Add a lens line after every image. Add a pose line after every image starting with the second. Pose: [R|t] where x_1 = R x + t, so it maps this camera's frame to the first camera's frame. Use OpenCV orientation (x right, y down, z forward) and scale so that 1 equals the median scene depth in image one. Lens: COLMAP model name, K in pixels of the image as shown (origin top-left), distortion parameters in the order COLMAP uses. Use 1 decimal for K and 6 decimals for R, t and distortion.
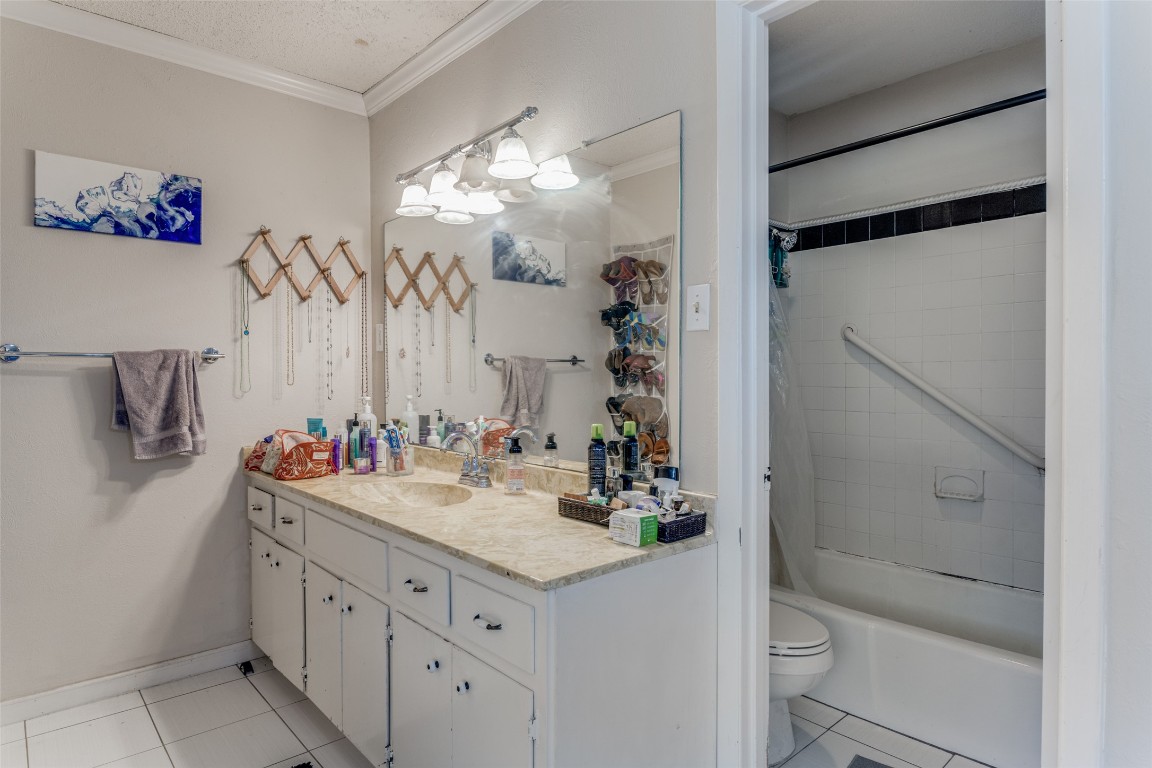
lens RADIAL K [[656.5, 0, 576.0], [0, 656.5, 384.0], [0, 0, 1]] dist [-0.003360, -0.000685]
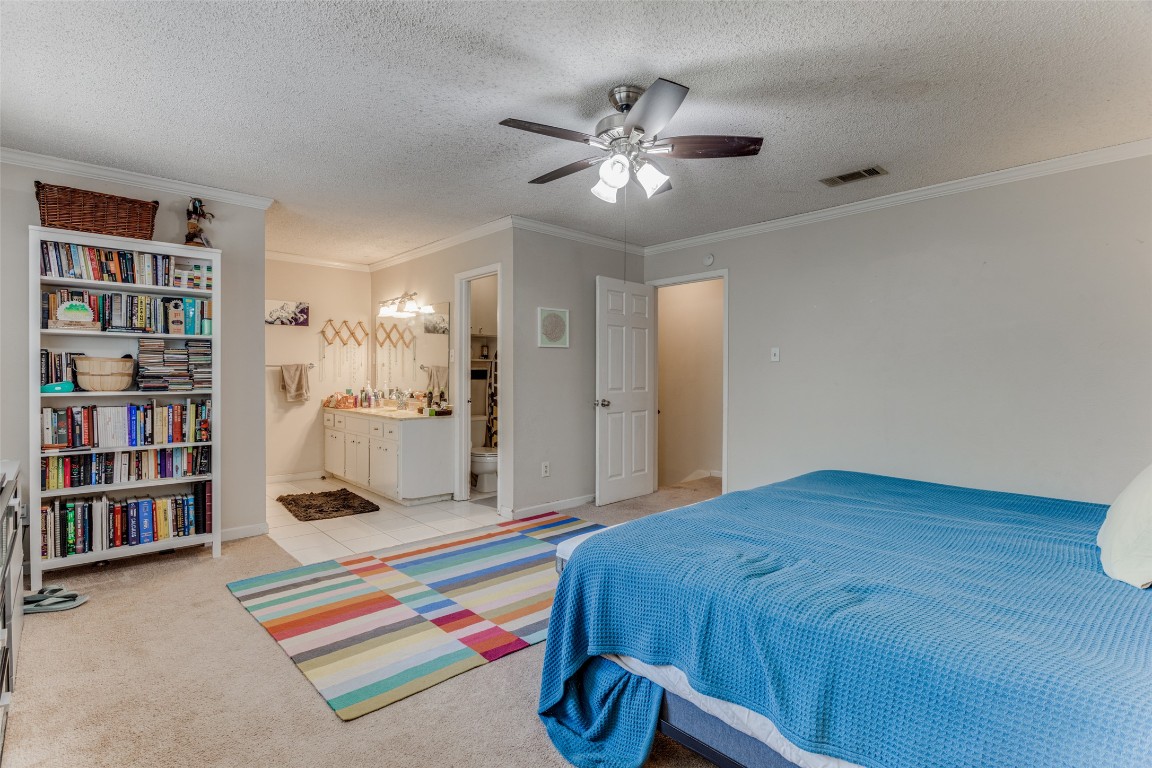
lens RADIAL K [[559.3, 0, 571.5], [0, 559.3, 379.1], [0, 0, 1]] dist [-0.000024, 0.000162]
pose [[0.999963, 0.007536, 0.004145, 0.538350], [-0.007517, 0.999962, -0.004406, 0.015386], [-0.004178, 0.004375, 0.999982, -1.380540]]
